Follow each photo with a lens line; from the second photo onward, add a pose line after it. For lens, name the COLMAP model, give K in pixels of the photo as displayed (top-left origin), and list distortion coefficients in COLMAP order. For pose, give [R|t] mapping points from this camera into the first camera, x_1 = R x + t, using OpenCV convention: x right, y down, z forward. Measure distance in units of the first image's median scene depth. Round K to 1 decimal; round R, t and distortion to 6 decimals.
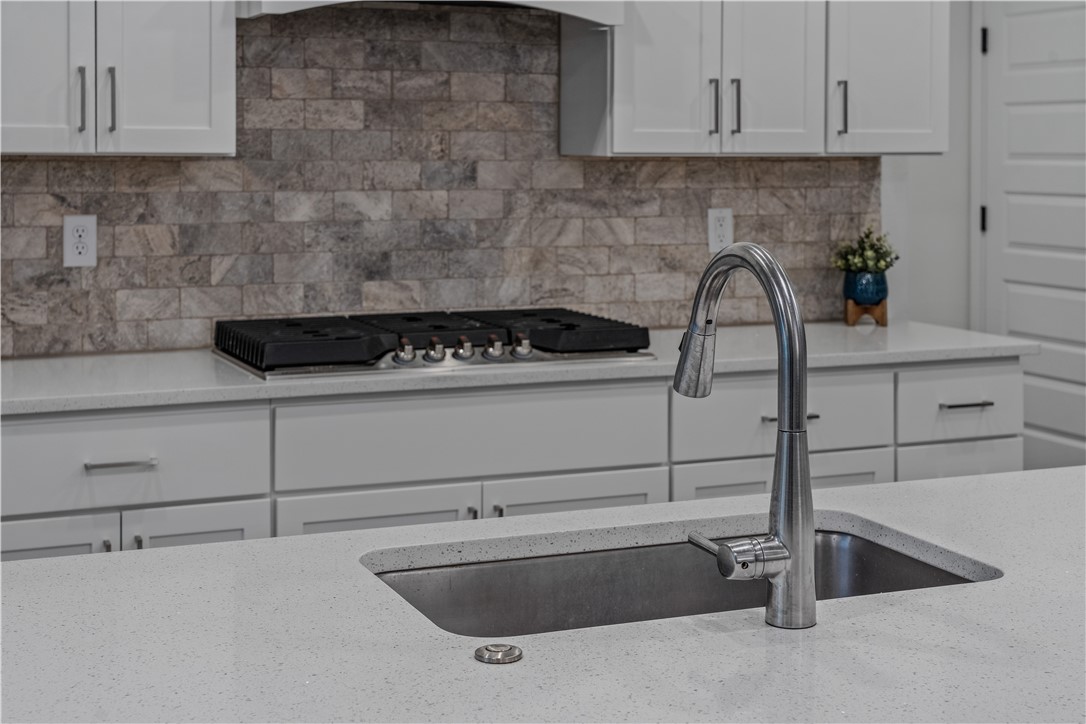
lens RADIAL K [[1661.1, 0, 554.2], [0, 1661.1, 201.7], [0, 0, 1]] dist [0.037055, 0.000000]
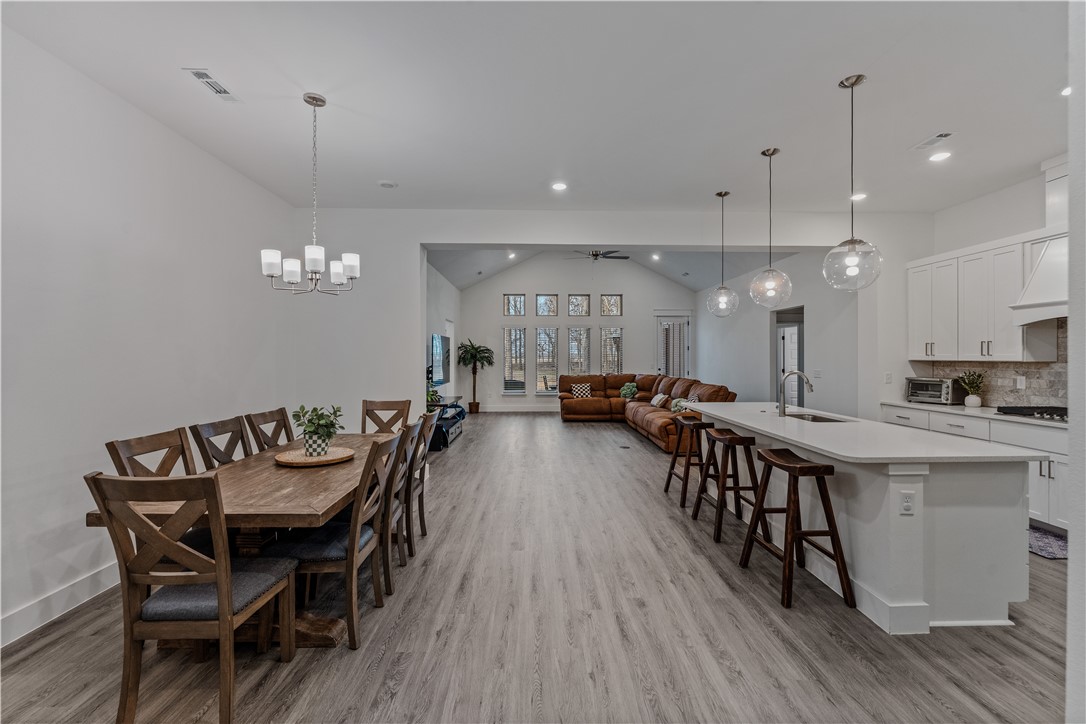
lens RADIAL K [[458.6, 0, 544.9], [0, 458.6, 355.3], [0, 0, 1]] dist [-0.001927, 0.000773]
pose [[-0.364173, -0.006008, -0.931312, 1.033553], [-0.033868, 0.999403, 0.006796, -0.009650], [0.930715, 0.034016, -0.364160, 0.279504]]
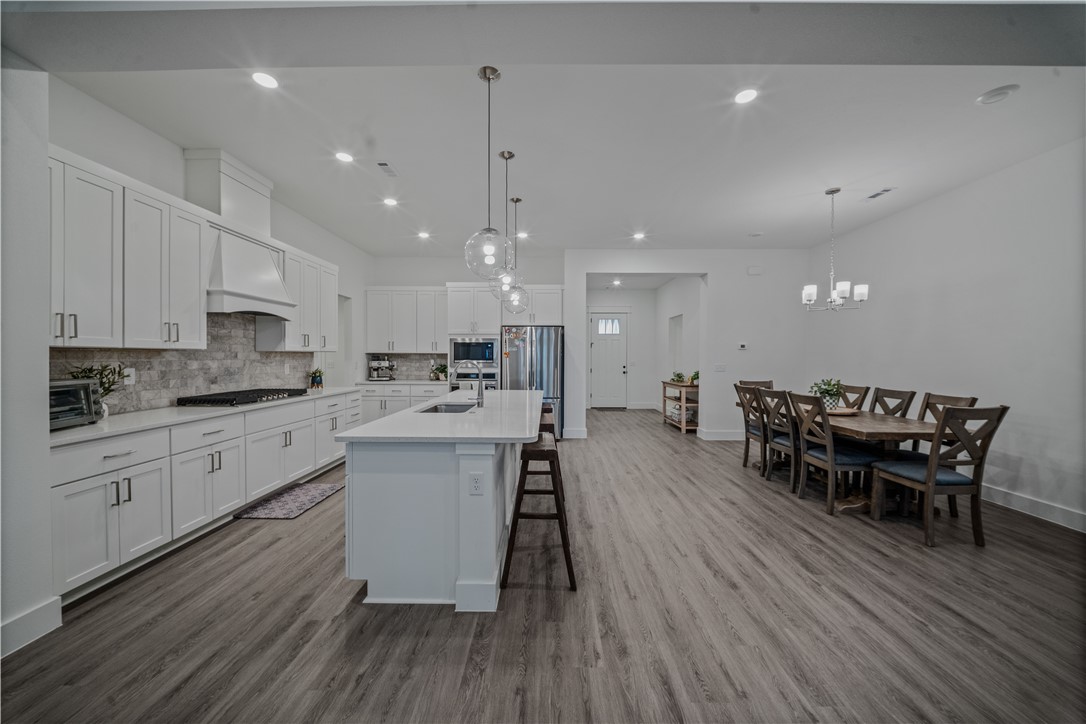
lens RADIAL K [[374.6, 0, 542.8], [0, 374.6, 360.6], [0, 0, 1]] dist [-0.003843, -0.002113]
pose [[0.402521, -0.013312, 0.915314, -0.535497], [0.028772, 0.999584, 0.001885, 0.013148], [-0.914959, 0.025577, 0.402736, -0.003534]]
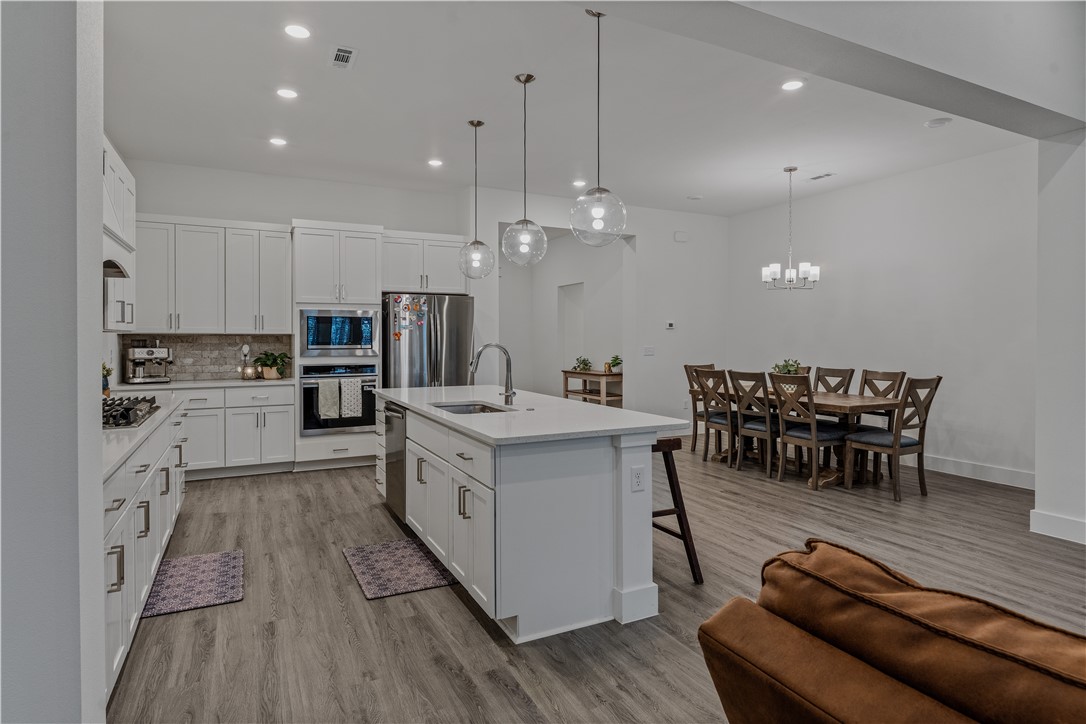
lens RADIAL K [[592.3, 0, 542.9], [0, 592.3, 340.8], [0, 0, 1]] dist [-0.004404, 0.002235]
pose [[-0.064072, -0.007813, 0.997915, -0.788665], [0.034996, 0.999337, 0.010071, 0.000729], [-0.997332, 0.035568, -0.063756, 0.387838]]
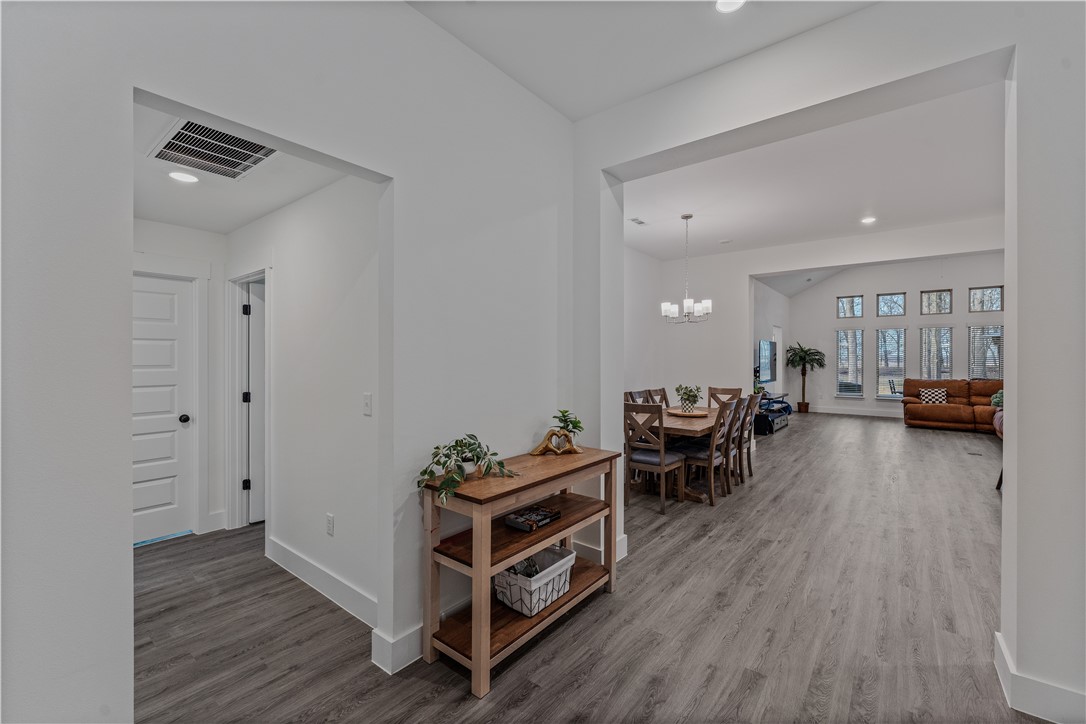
lens RADIAL K [[458.6, 0, 542.2], [0, 458.6, 357.1], [0, 0, 1]] dist [-0.001927, 0.000773]
pose [[-0.874262, -0.007811, -0.485391, 1.449916], [-0.023505, 0.999379, 0.026253, -0.017279], [0.484885, 0.034361, -0.873903, 0.593330]]
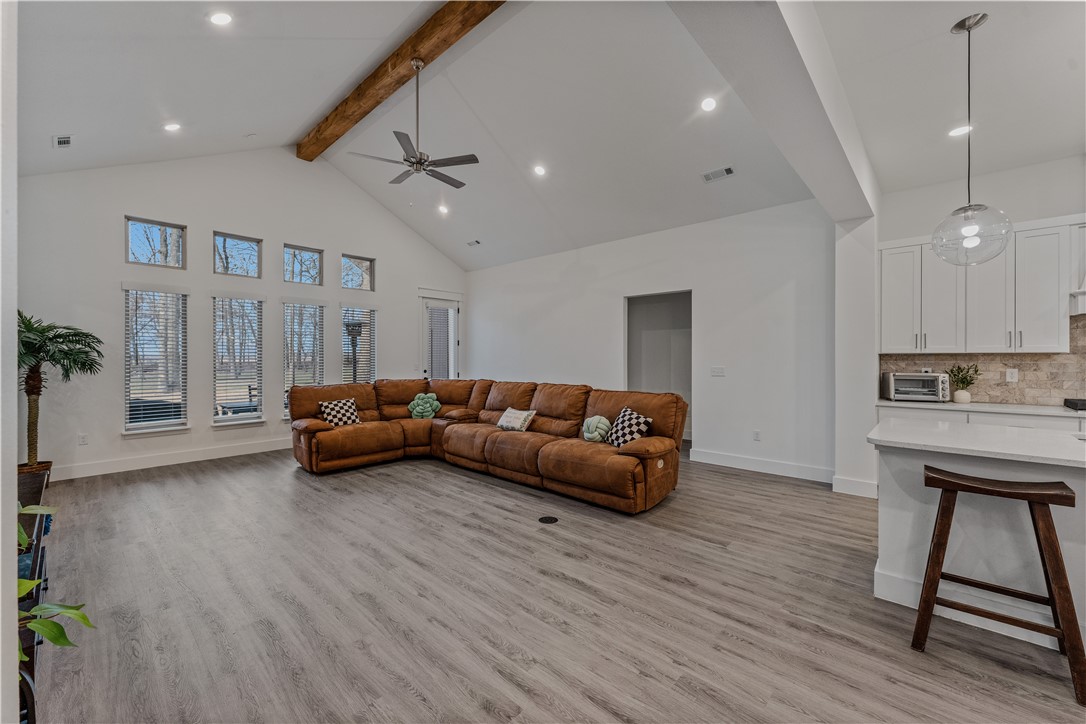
lens RADIAL K [[435.8, 0, 543.7], [0, 435.8, 356.5], [0, 0, 1]] dist [0.005594, -0.000354]
pose [[0.417545, -0.006640, -0.908632, 0.171486], [-0.029519, 0.999346, -0.020868, 0.029469], [0.908177, 0.035536, 0.417076, -0.387074]]
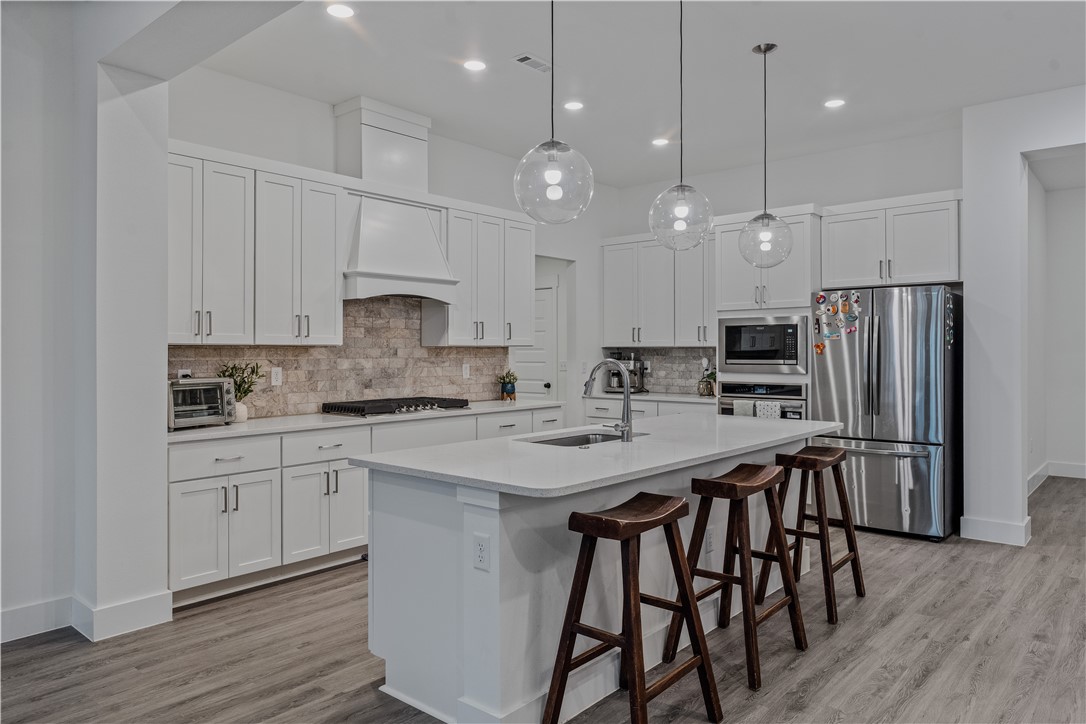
lens RADIAL K [[717.4, 0, 554.0], [0, 717.4, 348.9], [0, 0, 1]] dist [0.009881, -0.006476]
pose [[0.893489, -0.004198, 0.449066, -0.359063], [0.020518, 0.999294, -0.031481, 0.021980], [-0.448616, 0.037341, 0.892944, -0.266981]]
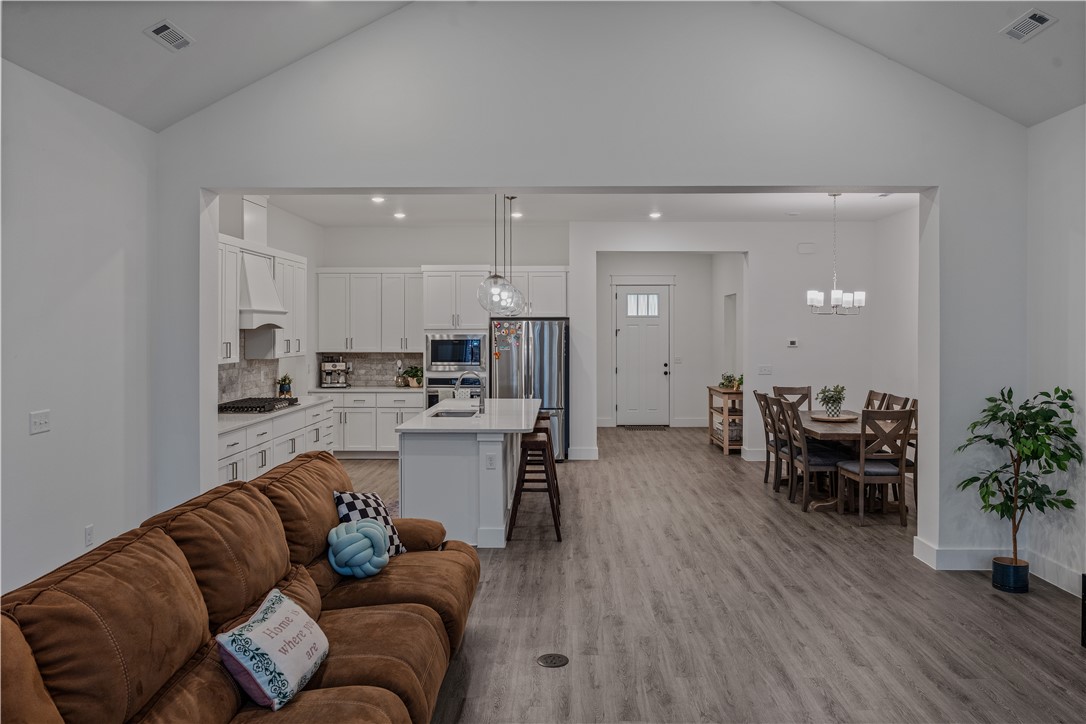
lens RADIAL K [[788.5, 0, 543.7], [0, 788.5, 332.9], [0, 0, 1]] dist [-0.010262, 0.003682]
pose [[0.410593, -0.007063, 0.911791, -1.376090], [0.032992, 0.999430, -0.007115, -0.052411], [-0.911222, 0.033004, 0.410592, -0.403497]]
